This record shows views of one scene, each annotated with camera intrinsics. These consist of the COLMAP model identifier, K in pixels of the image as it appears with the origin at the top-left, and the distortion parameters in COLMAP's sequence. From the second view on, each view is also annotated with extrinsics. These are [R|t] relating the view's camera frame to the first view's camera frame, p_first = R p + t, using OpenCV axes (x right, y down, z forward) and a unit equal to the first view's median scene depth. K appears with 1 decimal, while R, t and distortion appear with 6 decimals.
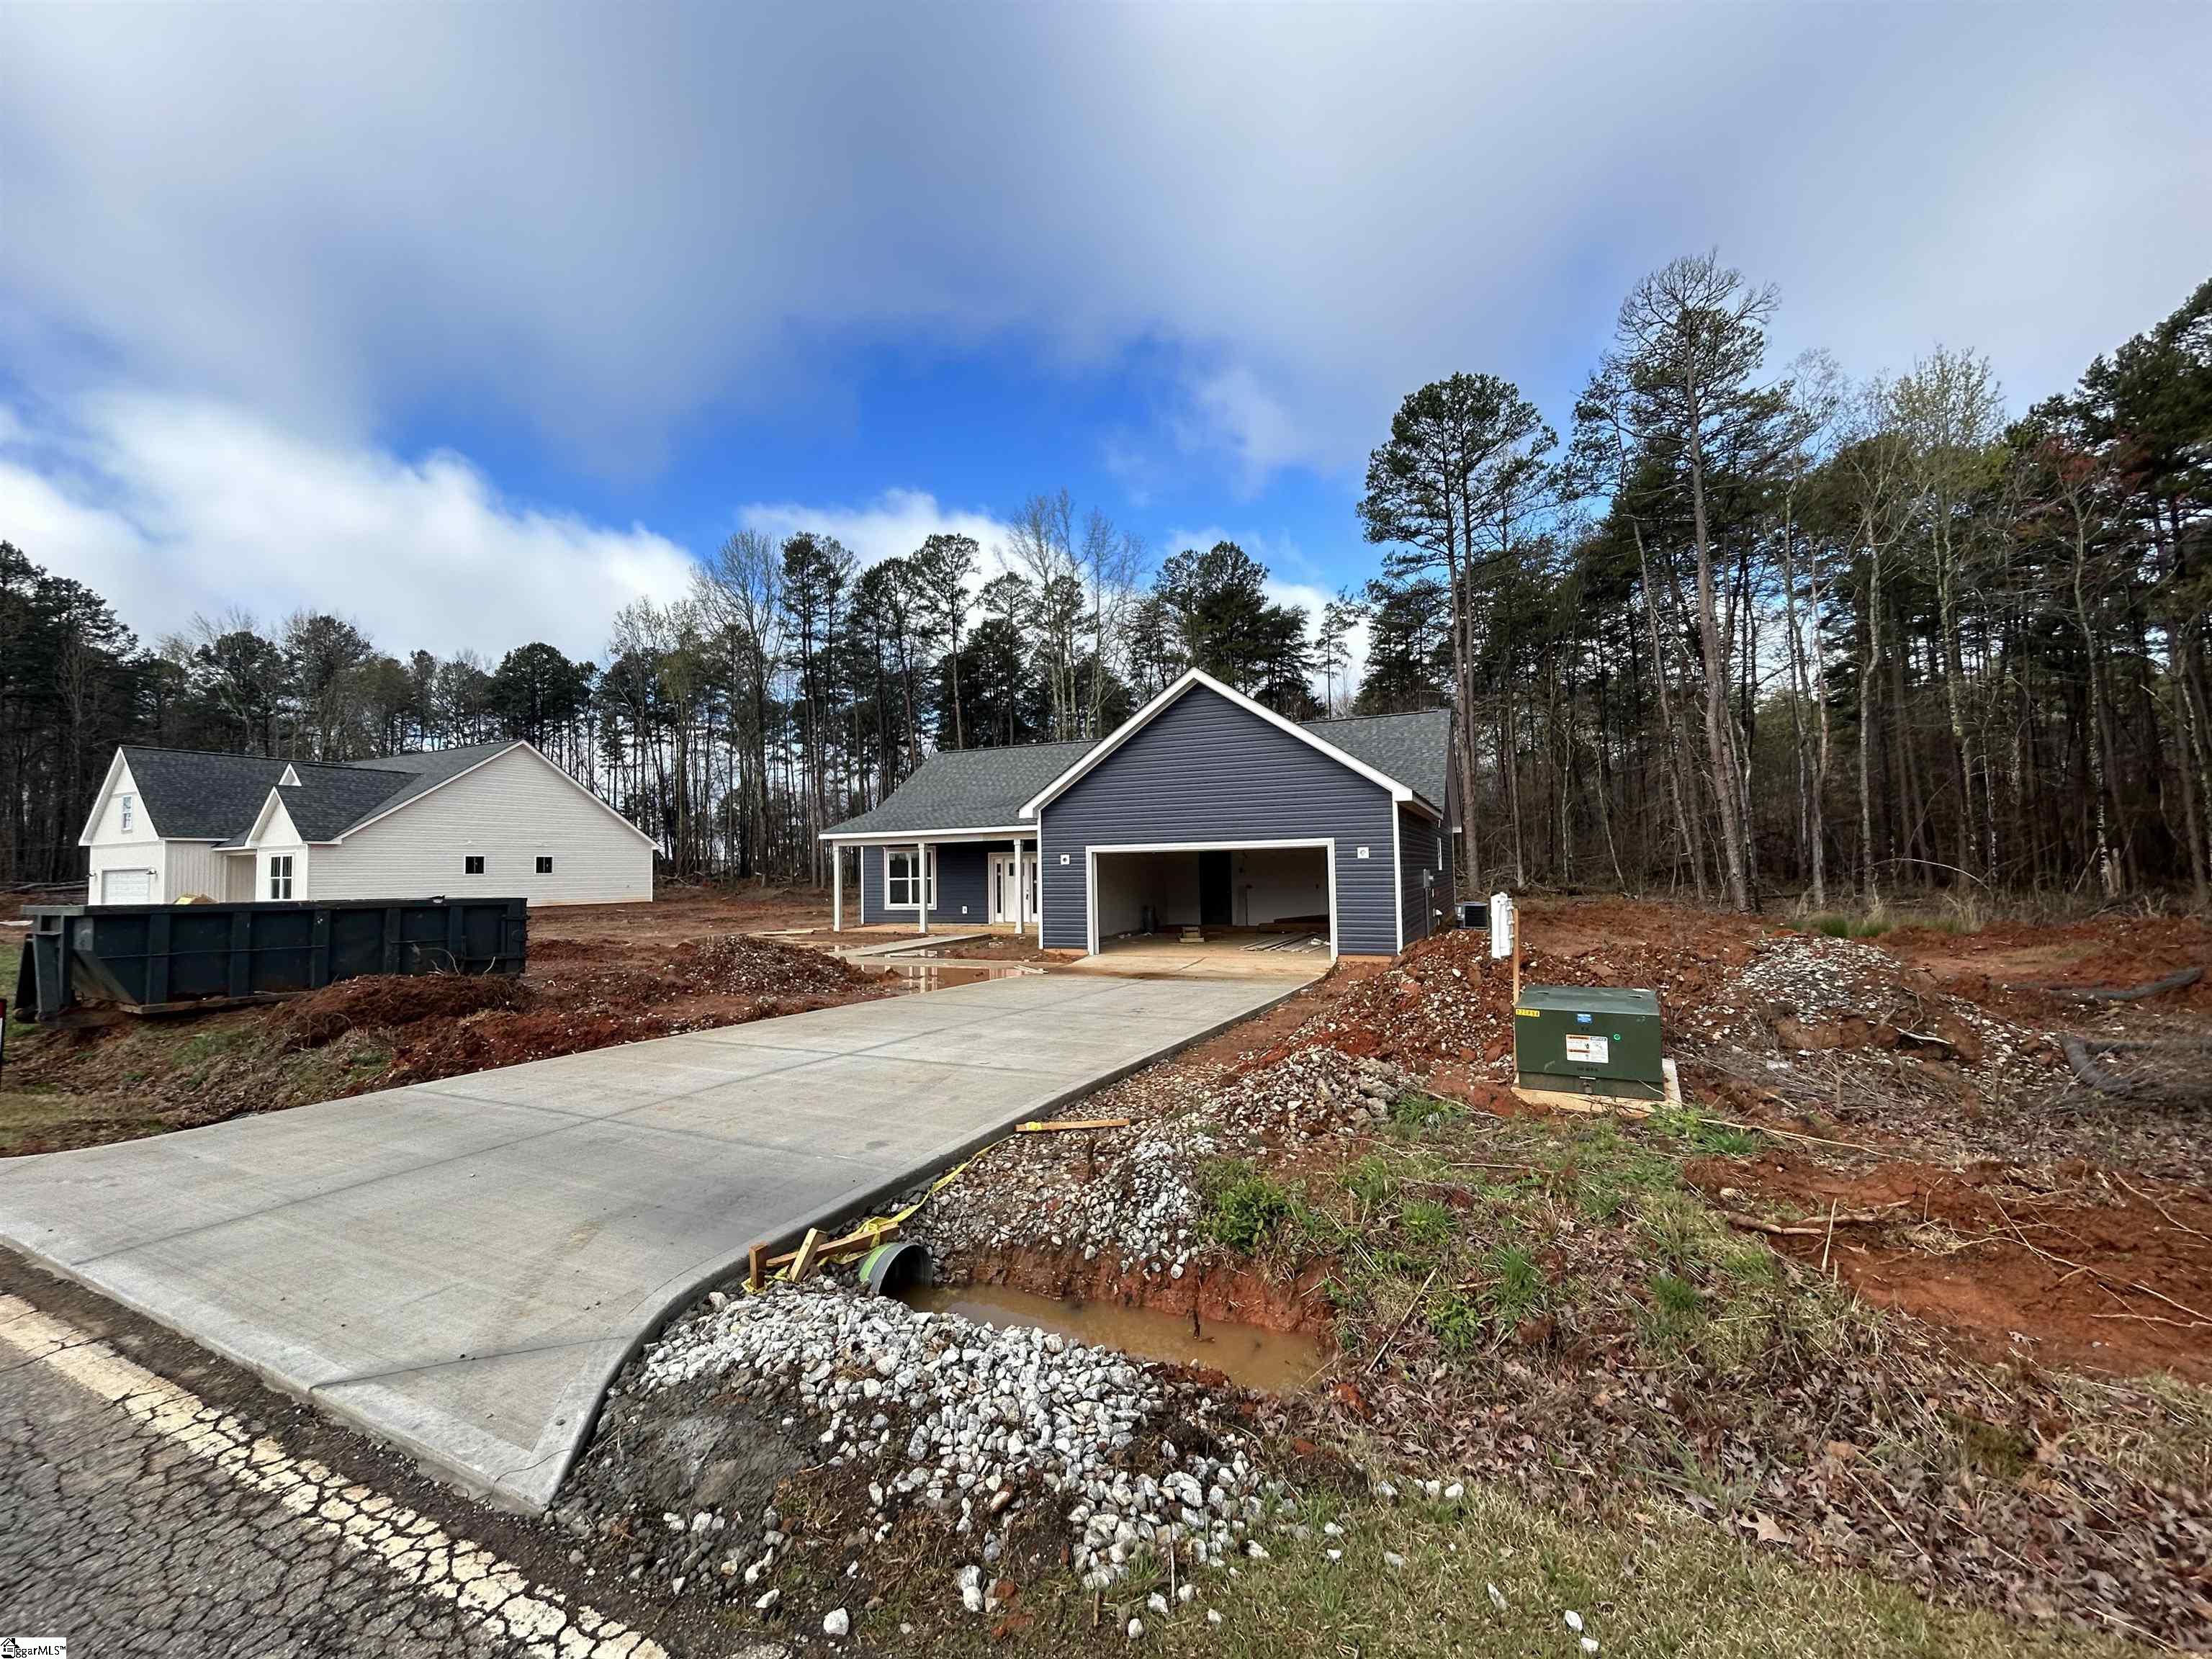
lens RADIAL K [[886.8, 0, 1106.0], [0, 886.8, 829.5], [0, 0, 1]] dist [-0.003069, -0.000039]
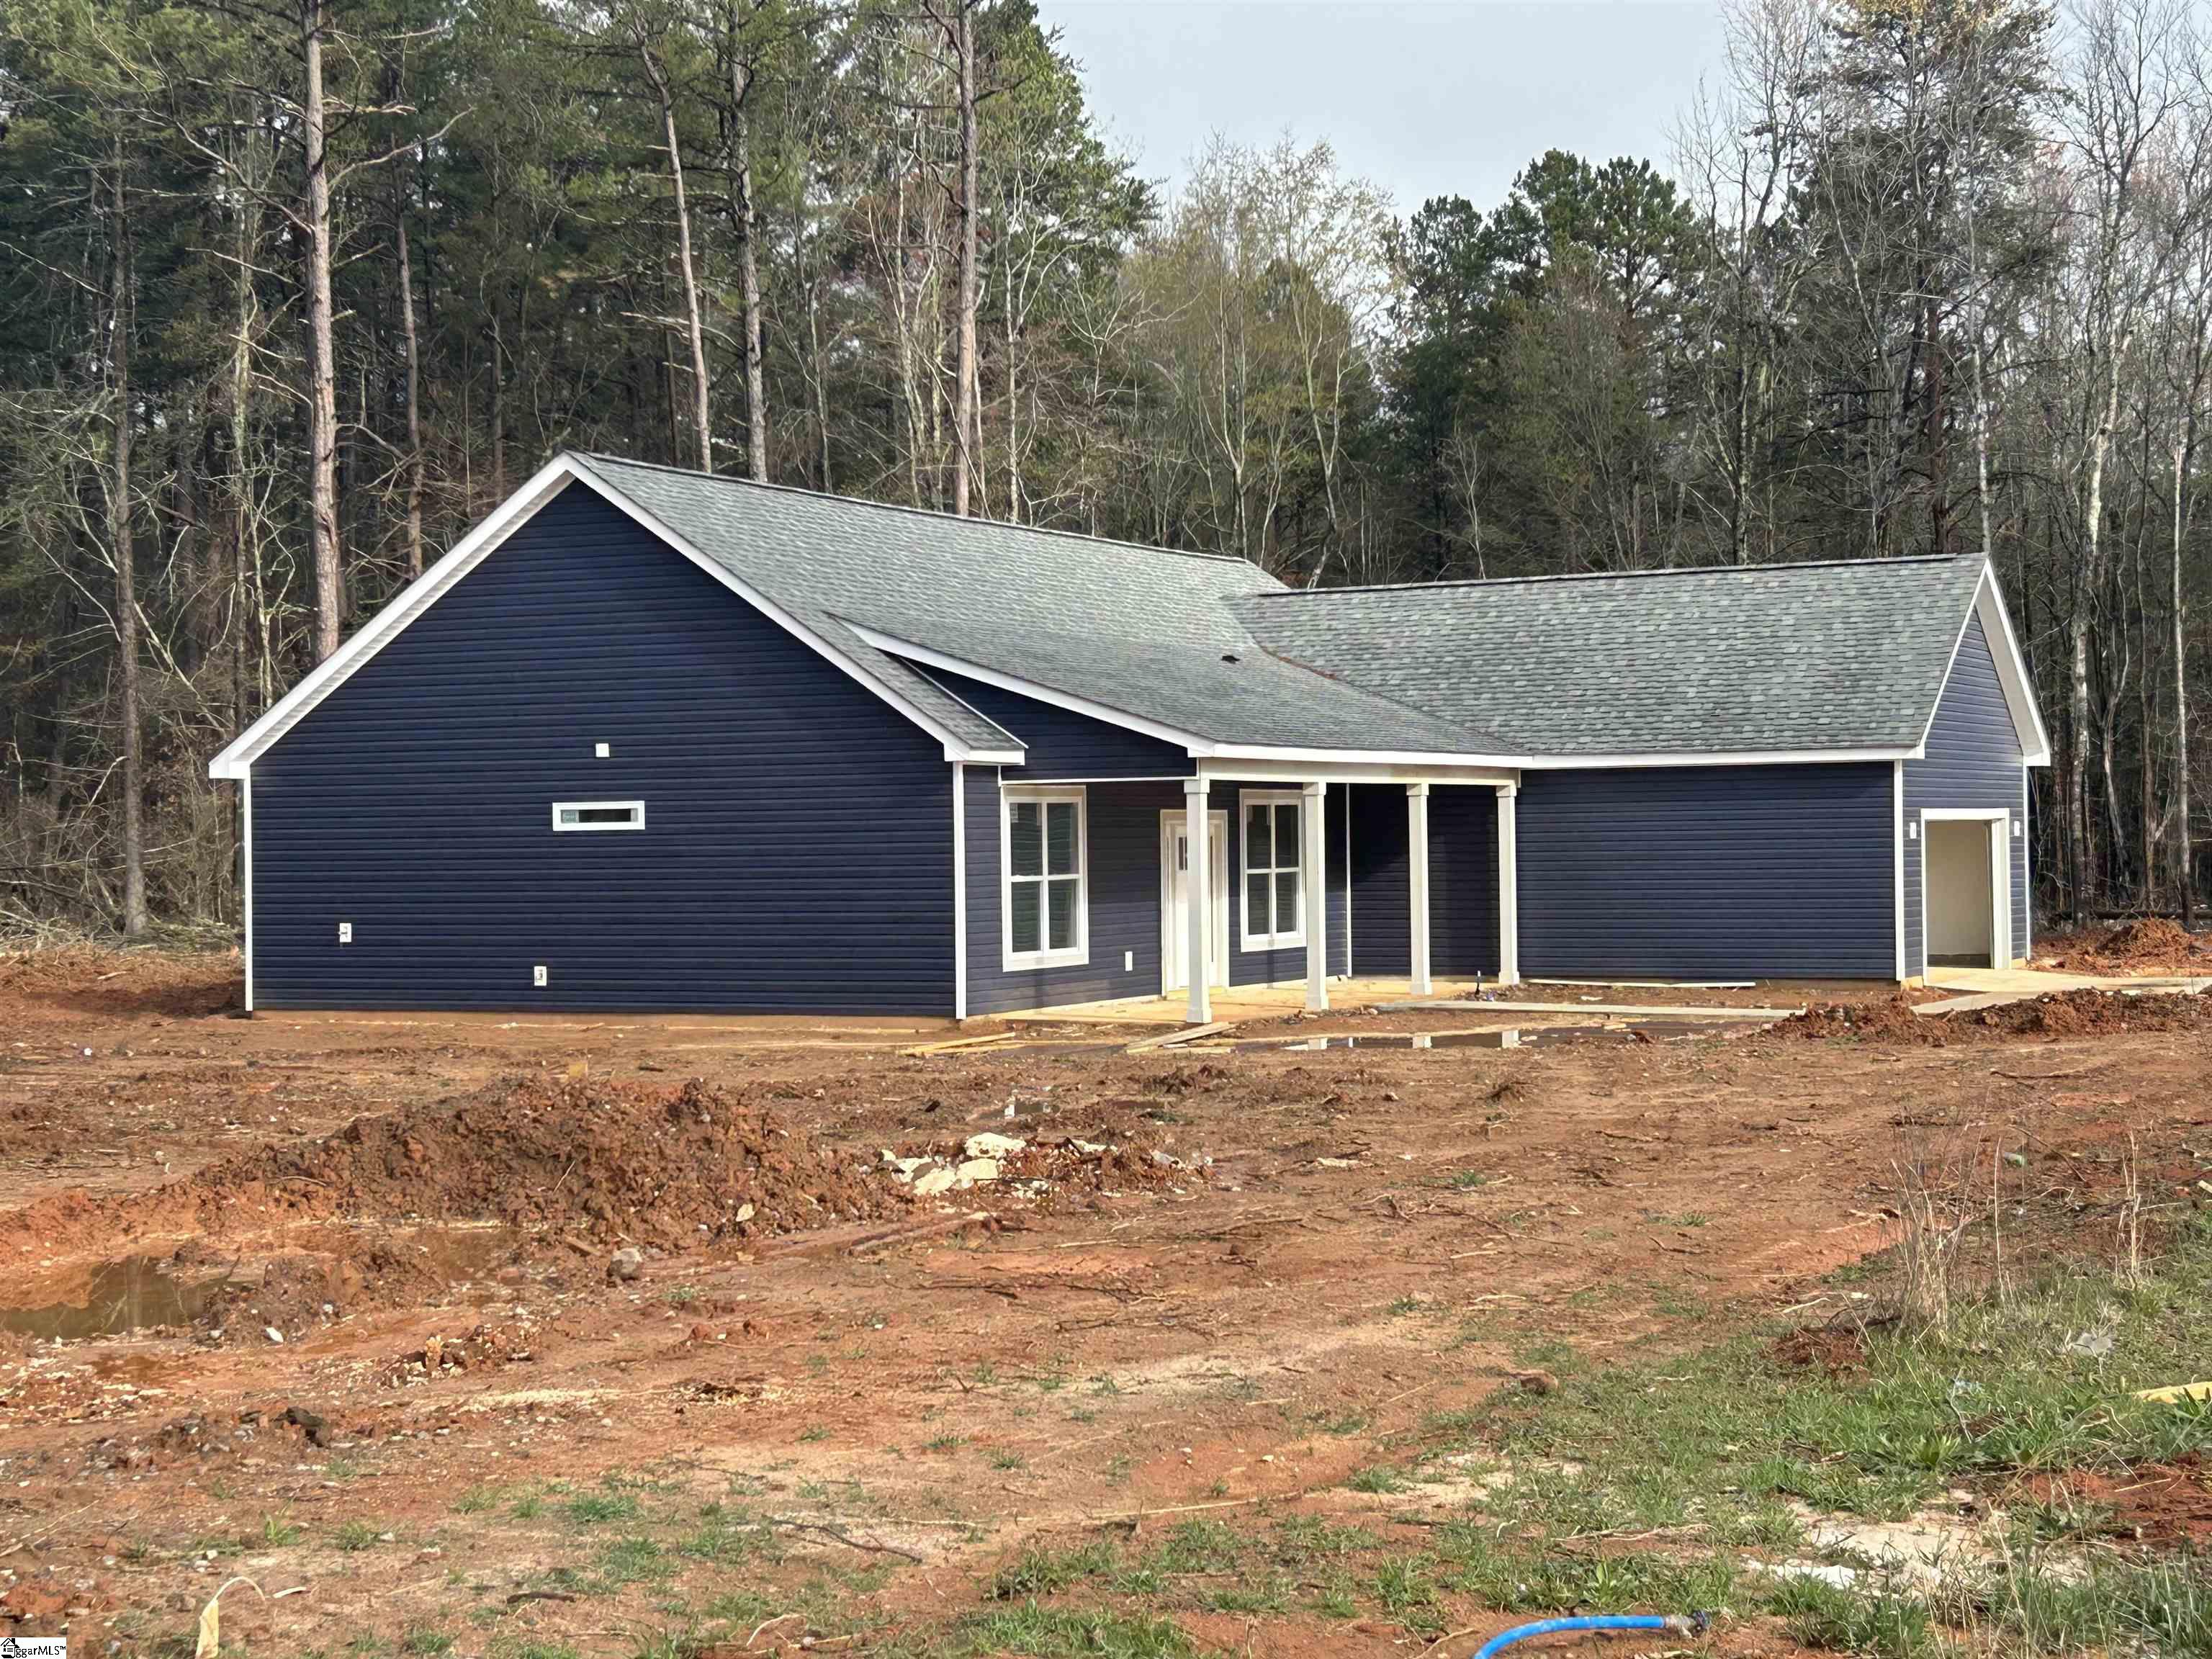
lens RADIAL K [[3465.7, 0, 1106.0], [0, 3465.7, 829.5], [0, 0, 1]] dist [0.115527, -0.041027]
pose [[0.041867, 0.024766, 0.998816, -1.194231], [-0.032884, 0.999185, -0.023397, 0.052055], [-0.998582, -0.031865, 0.042647, 0.699545]]
